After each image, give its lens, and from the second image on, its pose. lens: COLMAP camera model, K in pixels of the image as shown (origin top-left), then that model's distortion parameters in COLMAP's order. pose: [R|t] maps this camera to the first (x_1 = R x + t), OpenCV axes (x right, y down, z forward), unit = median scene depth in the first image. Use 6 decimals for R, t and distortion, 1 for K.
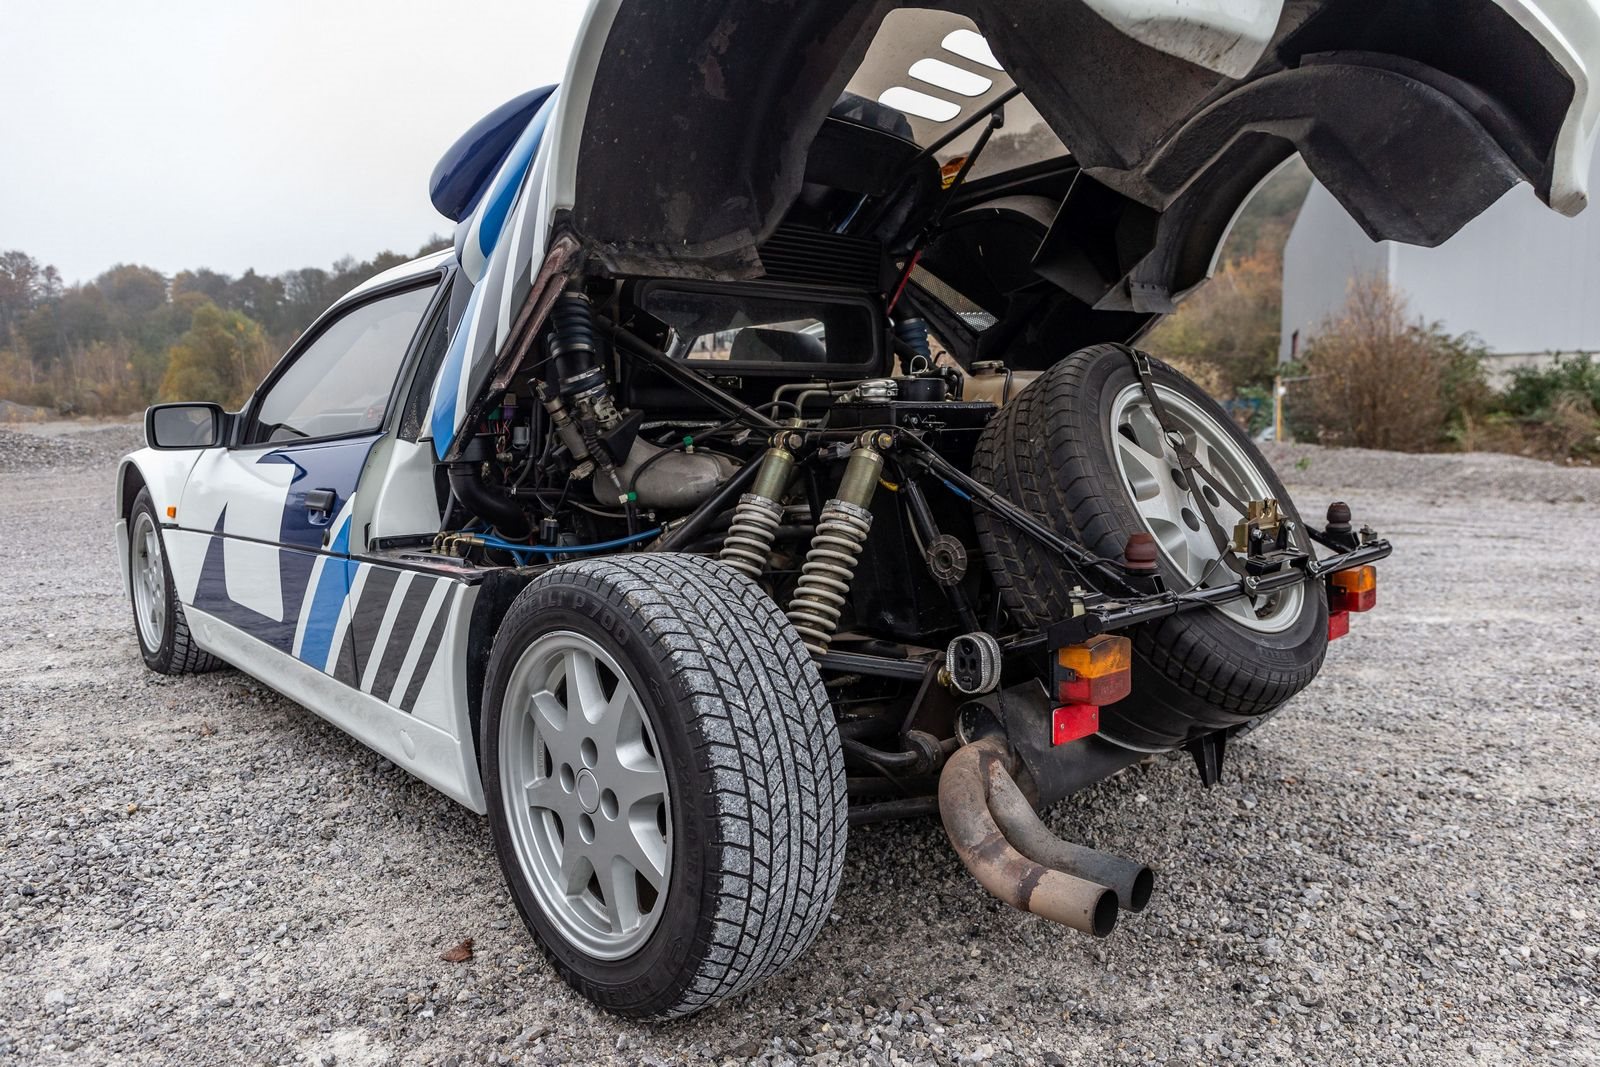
lens RADIAL K [[1069.4, 0, 782.4], [0, 1069.4, 535.8], [0, 0, 1]] dist [-0.028497, -0.001934]
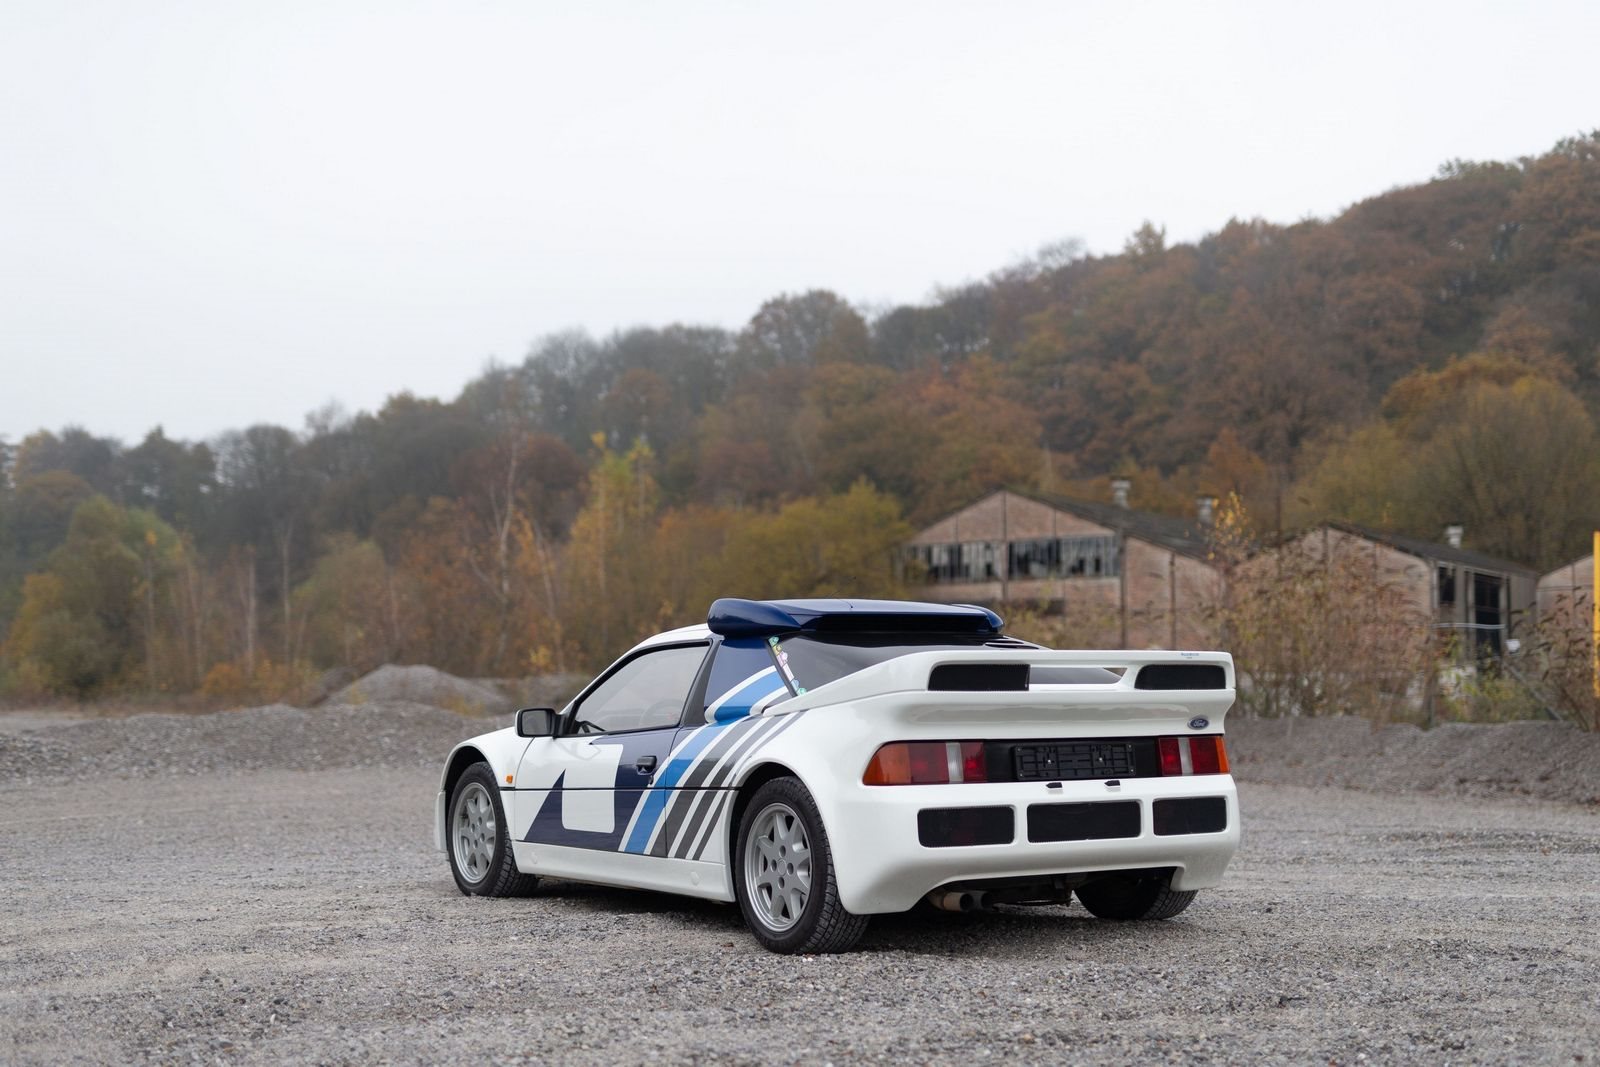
lens RADIAL K [[2447.4, 0, 825.2], [0, 2447.4, 533.7], [0, 0, 1]] dist [0.025930, 0.057020]
pose [[0.987779, -0.008378, -0.155638, 0.698912], [-0.019544, 0.984016, -0.177004, 0.407345], [0.154633, 0.177882, 0.971826, -4.017258]]
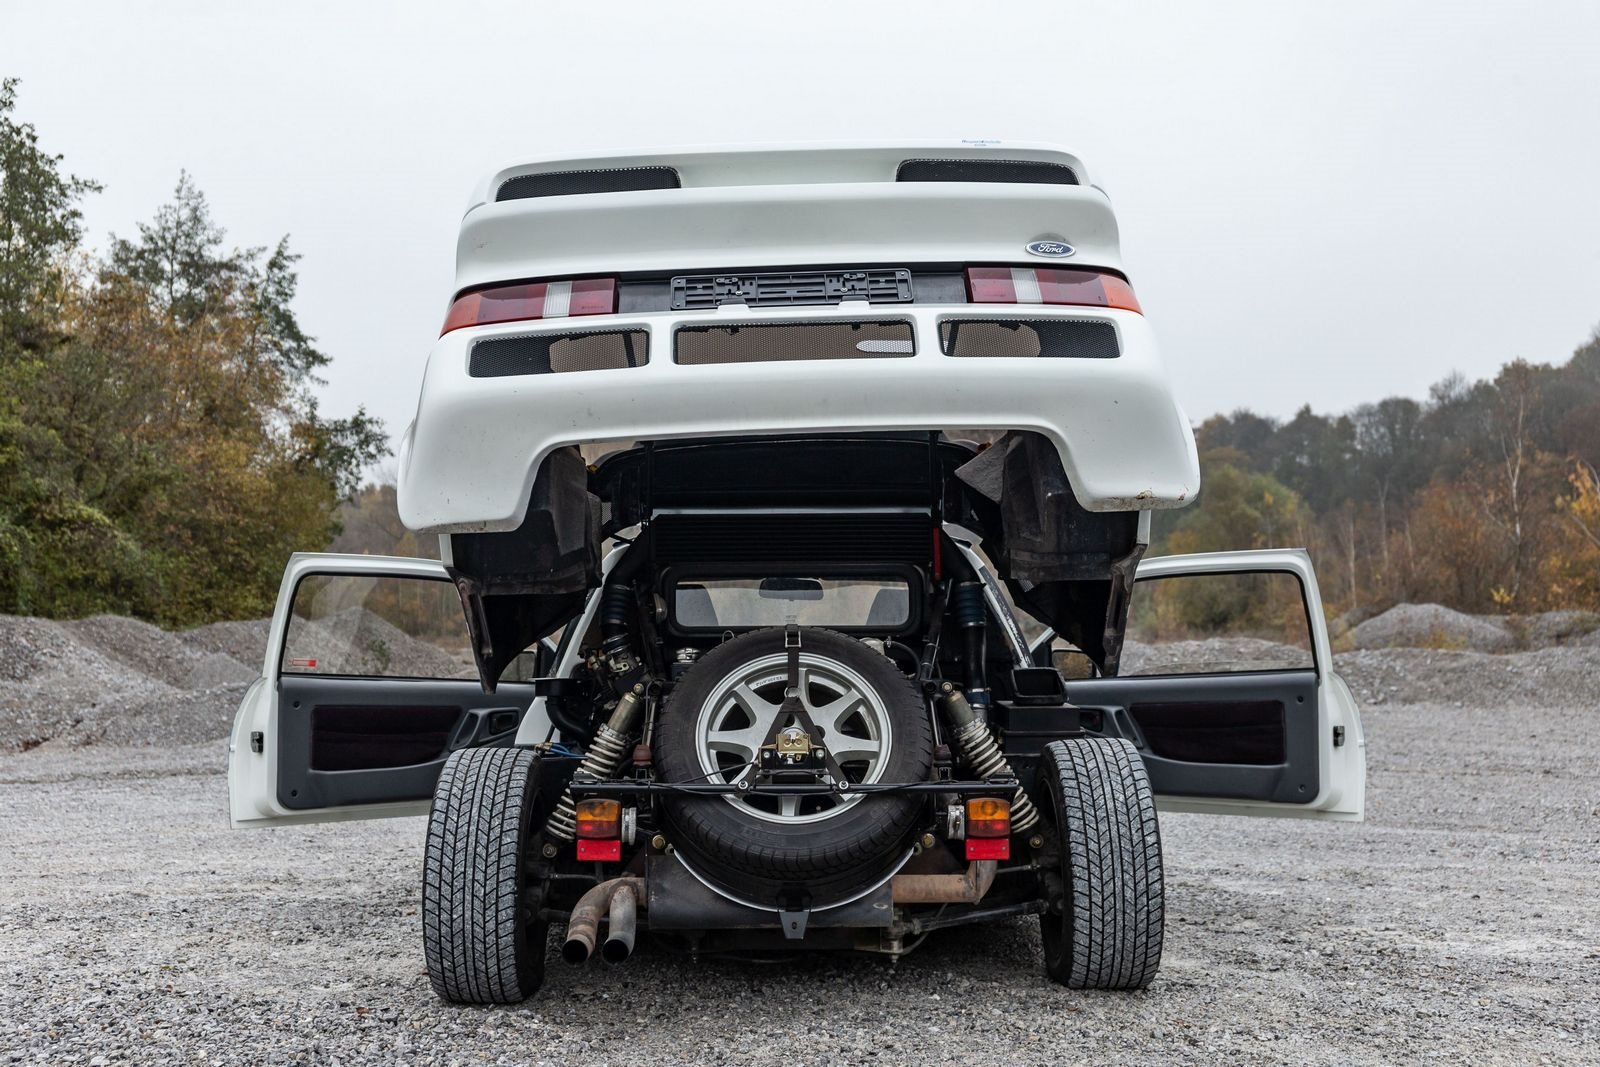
lens RADIAL K [[1943.5, 0, 800.6], [0, 1943.5, 491.5], [0, 0, 1]] dist [-0.082886, -0.002480]
pose [[0.724852, -0.047787, -0.687245, 2.143558], [-0.079324, 0.985166, -0.152167, 0.040450], [0.684323, 0.164814, 0.710309, -0.884495]]
